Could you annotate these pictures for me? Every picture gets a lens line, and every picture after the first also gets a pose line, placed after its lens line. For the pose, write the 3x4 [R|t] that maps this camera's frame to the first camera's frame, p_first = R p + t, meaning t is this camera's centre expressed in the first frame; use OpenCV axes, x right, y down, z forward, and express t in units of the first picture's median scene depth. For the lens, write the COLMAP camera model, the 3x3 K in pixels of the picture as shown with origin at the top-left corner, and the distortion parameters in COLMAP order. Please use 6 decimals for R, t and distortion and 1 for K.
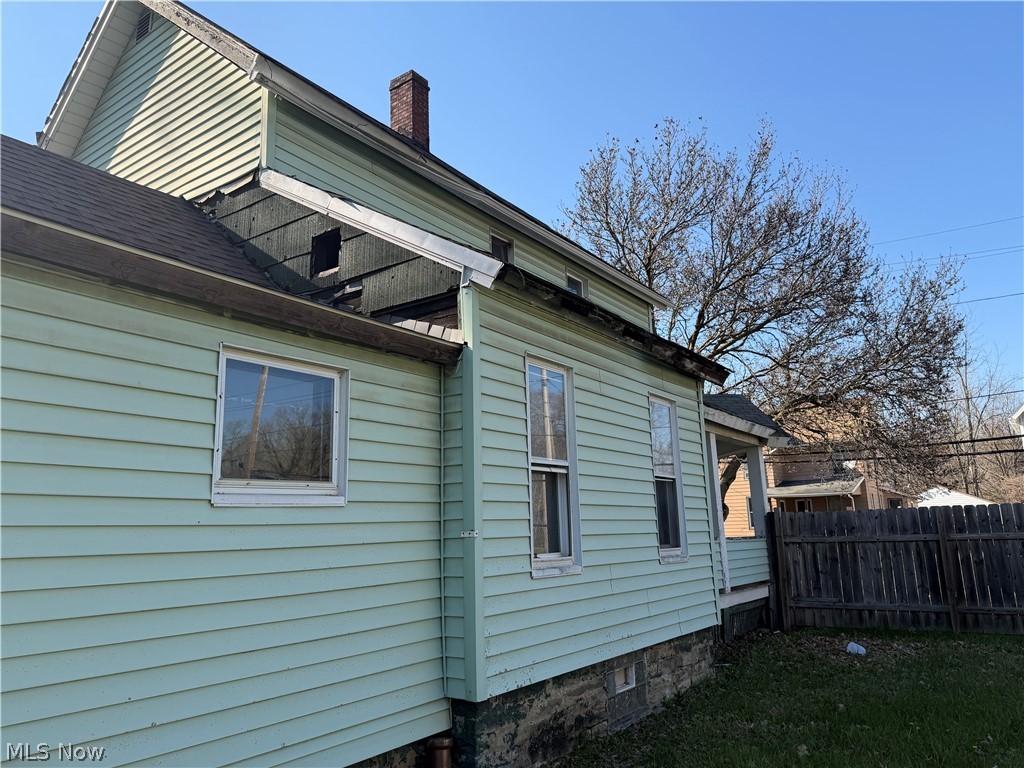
lens RADIAL K [[719.5, 0, 515.9], [0, 719.5, 391.2], [0, 0, 1]] dist [0.091173, -0.127241]
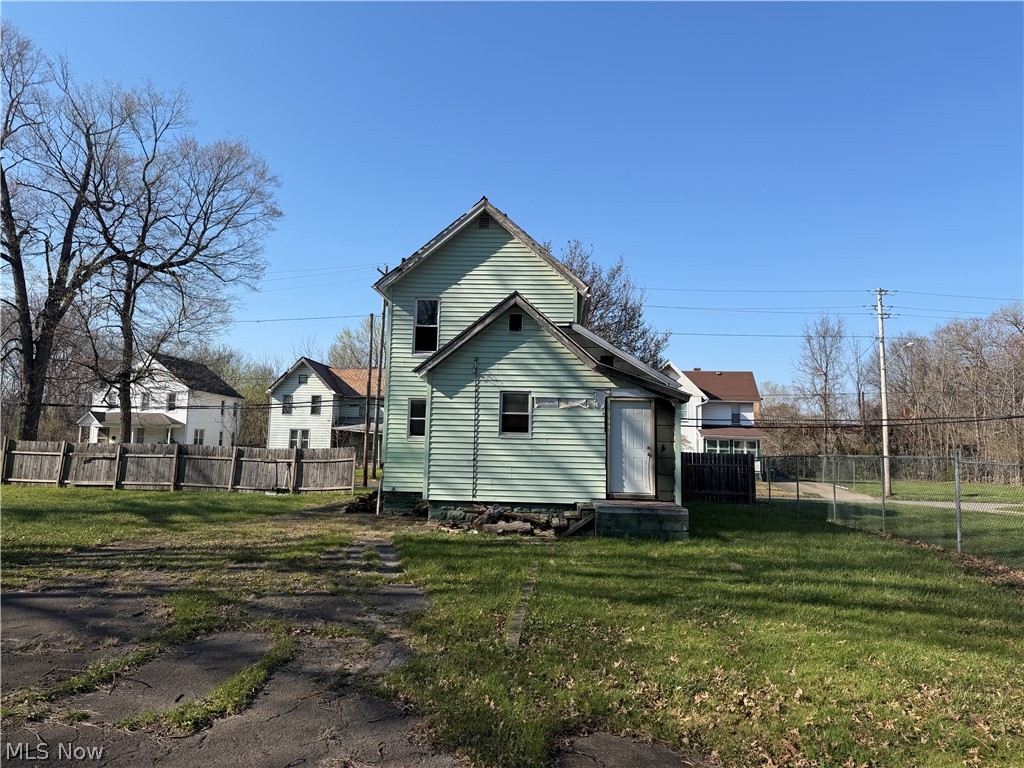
lens RADIAL K [[721.2, 0, 512.0], [0, 721.2, 384.0], [0, 0, 1]] dist [0.140488, -0.181547]
pose [[0.848739, 0.100753, 0.519125, -1.379418], [-0.148528, 0.987584, 0.051161, -0.126623], [-0.507525, -0.120527, 0.853166, -0.889395]]
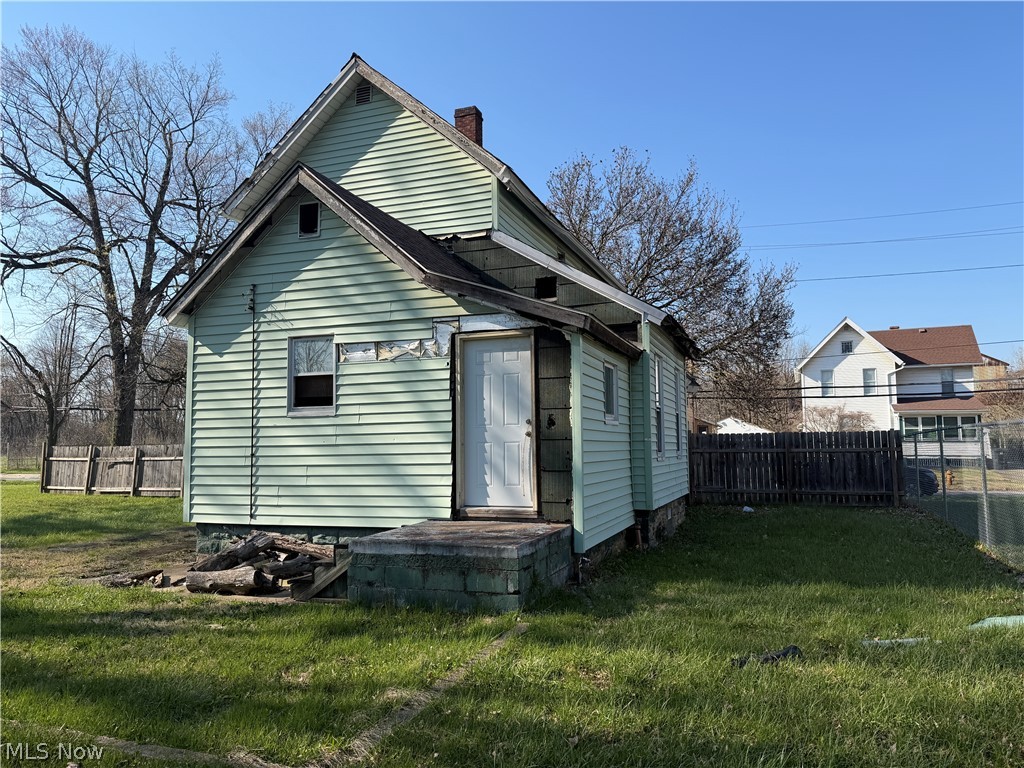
lens RADIAL K [[719.5, 0, 515.9], [0, 719.5, 391.2], [0, 0, 1]] dist [0.091173, -0.127241]
pose [[0.966441, 0.040169, 0.253728, -0.504782], [-0.067603, 0.992653, 0.100344, -0.069963], [-0.247833, -0.114130, 0.962057, -0.498152]]
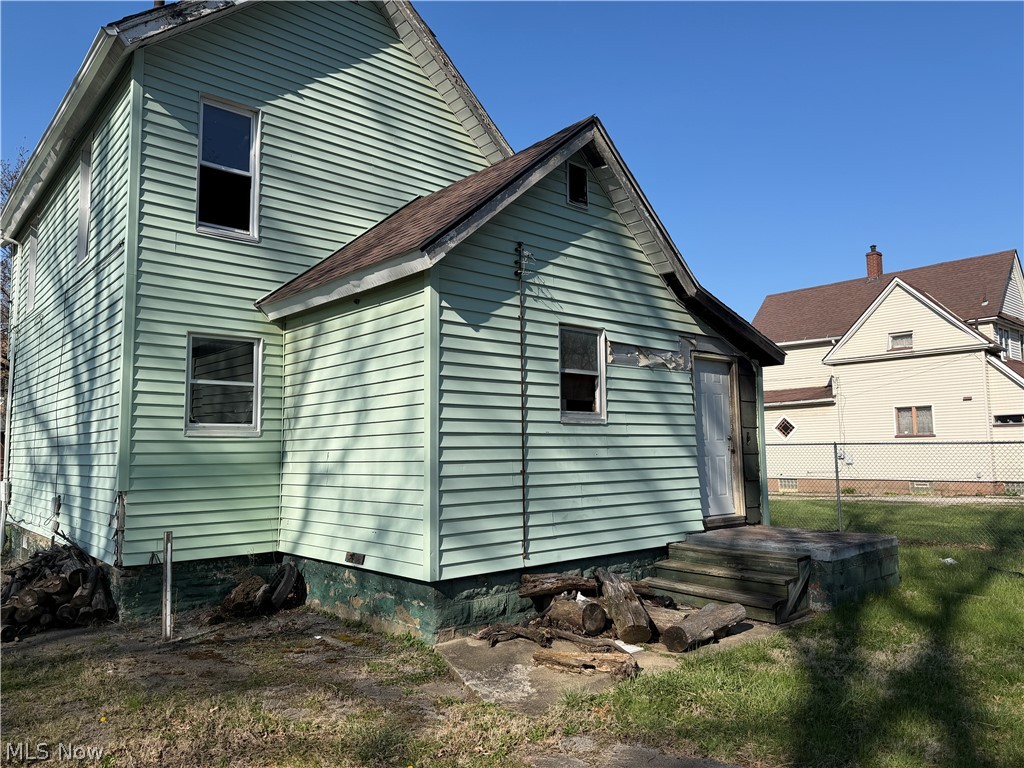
lens RADIAL K [[721.2, 0, 512.0], [0, 721.2, 384.0], [0, 0, 1]] dist [0.140488, -0.181547]
pose [[0.234166, 0.121005, 0.964637, -1.295204], [-0.180385, 0.980403, -0.079194, 0.109281], [-0.955315, -0.155461, 0.251405, 0.357182]]
